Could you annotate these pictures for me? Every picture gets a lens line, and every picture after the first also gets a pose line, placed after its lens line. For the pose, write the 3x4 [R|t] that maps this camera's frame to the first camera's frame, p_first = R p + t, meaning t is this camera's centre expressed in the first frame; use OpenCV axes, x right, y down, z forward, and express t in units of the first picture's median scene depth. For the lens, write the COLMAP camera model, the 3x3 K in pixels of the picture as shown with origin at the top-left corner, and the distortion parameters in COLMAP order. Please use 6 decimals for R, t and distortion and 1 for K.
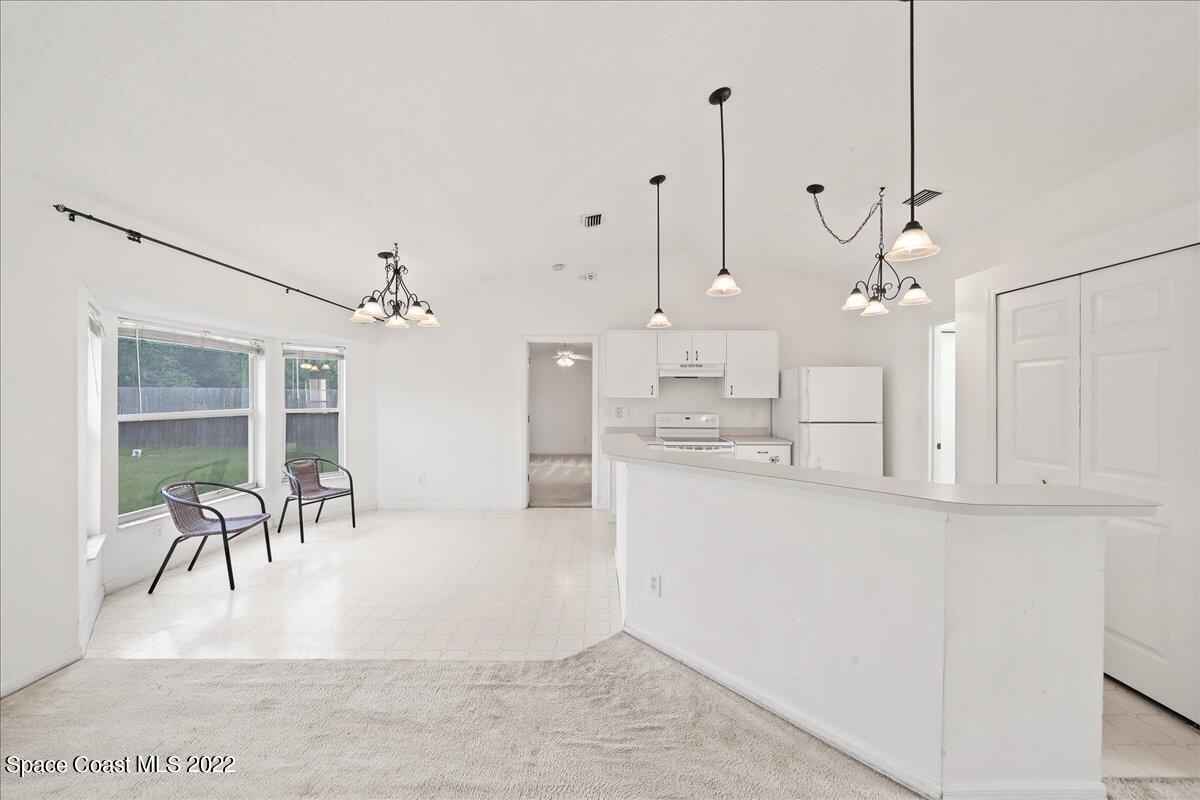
lens RADIAL K [[420.8, 0, 602.2], [0, 420.8, 394.8], [0, 0, 1]] dist [-0.006514, 0.000217]
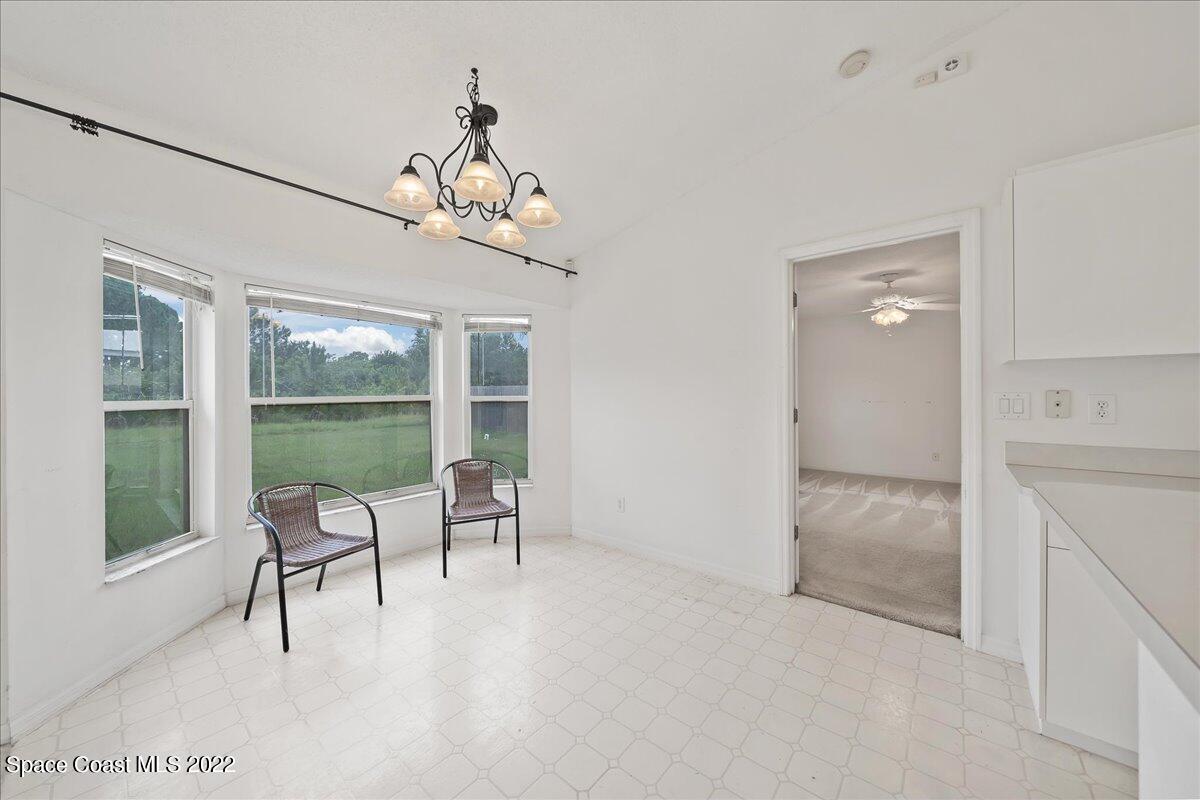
lens RADIAL K [[420.8, 0, 602.2], [0, 420.8, 394.8], [0, 0, 1]] dist [-0.006514, 0.000217]
pose [[0.759681, -0.008097, -0.650245, -0.026347], [0.010988, 0.999940, 0.000385, 0.032099], [0.650203, -0.007438, 0.759724, 0.509795]]
